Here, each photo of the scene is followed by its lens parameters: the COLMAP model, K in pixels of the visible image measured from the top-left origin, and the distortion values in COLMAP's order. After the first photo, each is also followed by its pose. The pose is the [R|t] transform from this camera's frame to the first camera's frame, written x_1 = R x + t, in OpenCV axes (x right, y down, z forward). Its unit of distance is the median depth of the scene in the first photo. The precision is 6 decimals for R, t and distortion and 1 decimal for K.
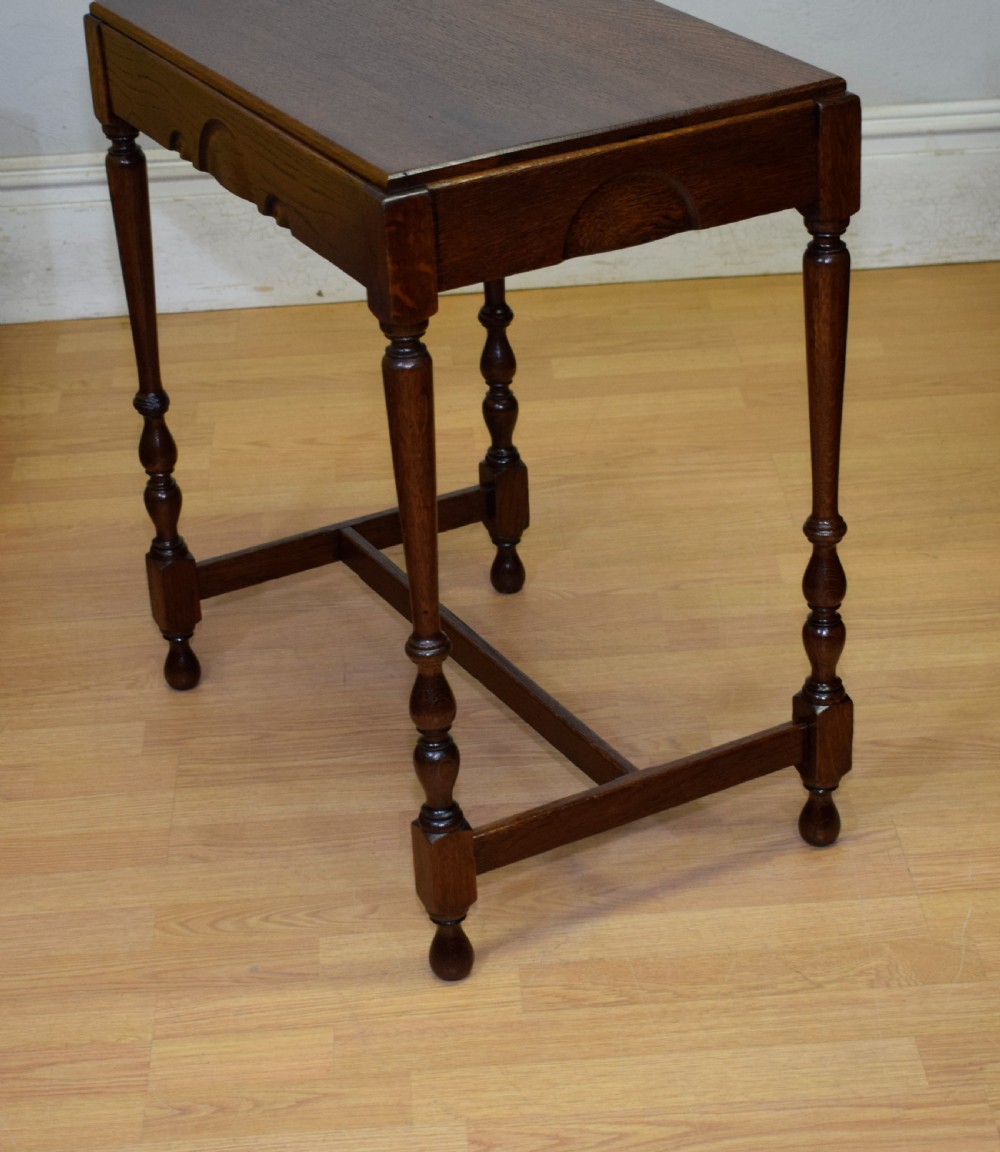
lens RADIAL K [[2709.7, 0, 482.6], [0, 2709.7, 575.1], [0, 0, 1]] dist [-0.017706, -0.013553]
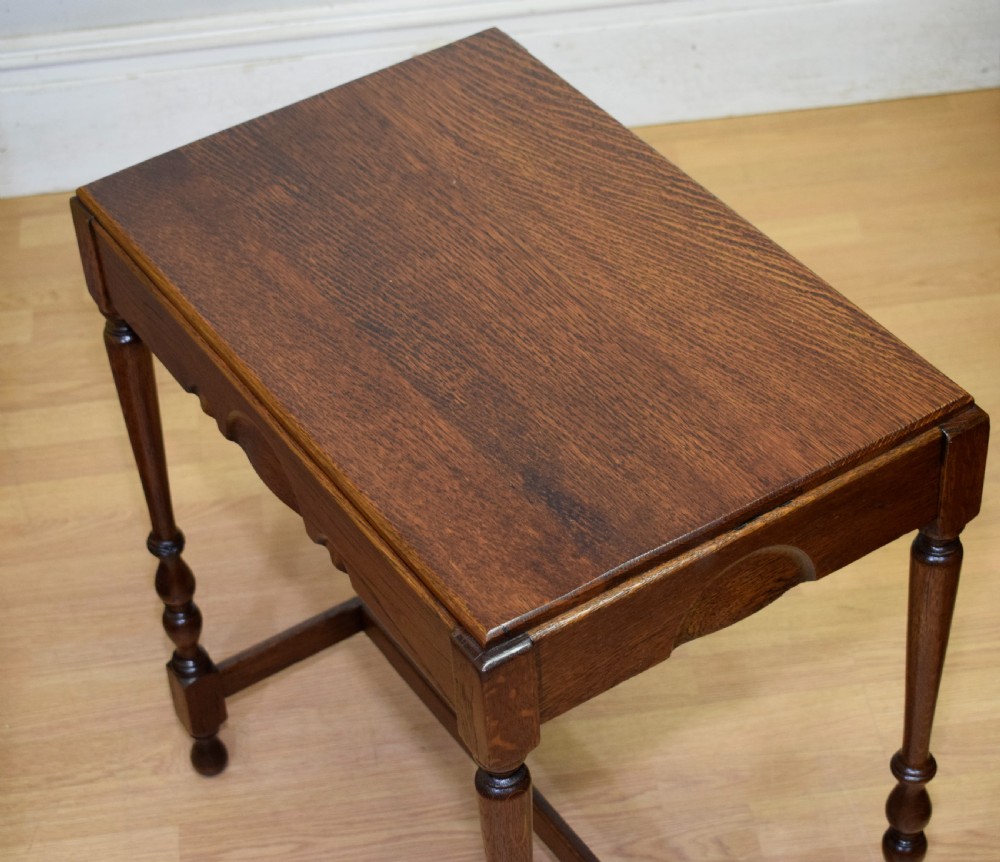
lens RADIAL K [[2292.9, 0, 500.0], [0, 2292.9, 431.0], [0, 0, 1]] dist [-0.027753, 0.064679]
pose [[0.996628, -0.052726, 0.062876, -0.051646], [0.036028, 0.969605, 0.242010, -0.274252], [-0.073725, -0.238928, 0.968234, 0.217569]]
